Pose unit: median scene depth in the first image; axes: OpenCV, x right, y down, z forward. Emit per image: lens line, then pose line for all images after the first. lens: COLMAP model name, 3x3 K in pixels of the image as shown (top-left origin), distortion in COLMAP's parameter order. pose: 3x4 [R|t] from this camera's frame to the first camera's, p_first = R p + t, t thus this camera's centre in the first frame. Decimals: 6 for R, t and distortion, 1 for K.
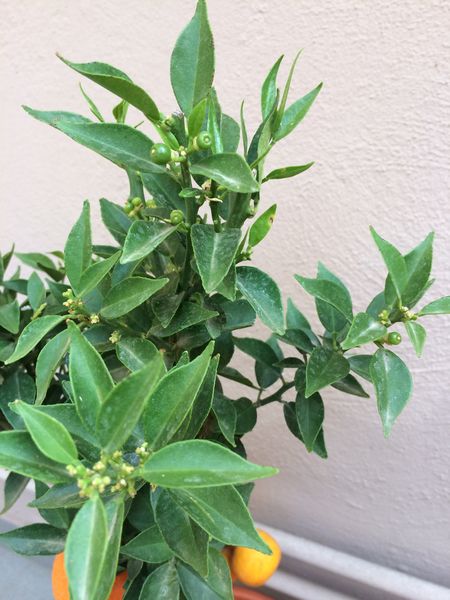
lens RADIAL K [[530.0, 0, 225.0], [0, 530.0, 300.0], [0, 0, 1]] dist [0.114118, -0.150169]
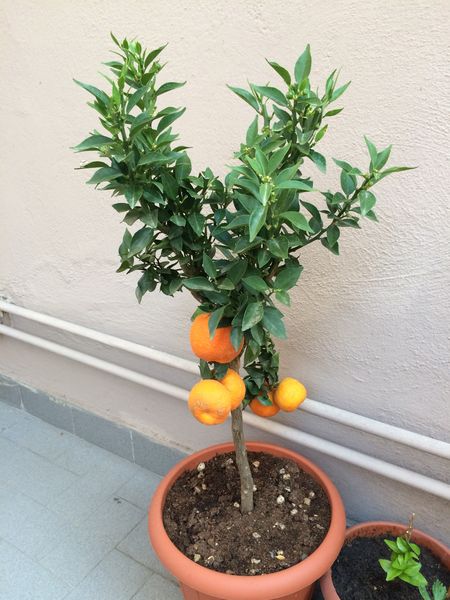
lens RADIAL K [[530.0, 0, 225.0], [0, 530.0, 300.0], [0, 0, 1]] dist [0.114118, -0.150169]
pose [[0.991686, 0.103292, -0.076741, -0.098938], [-0.108751, 0.991549, -0.070732, 0.818222], [0.068786, 0.078490, 0.994539, -1.401819]]
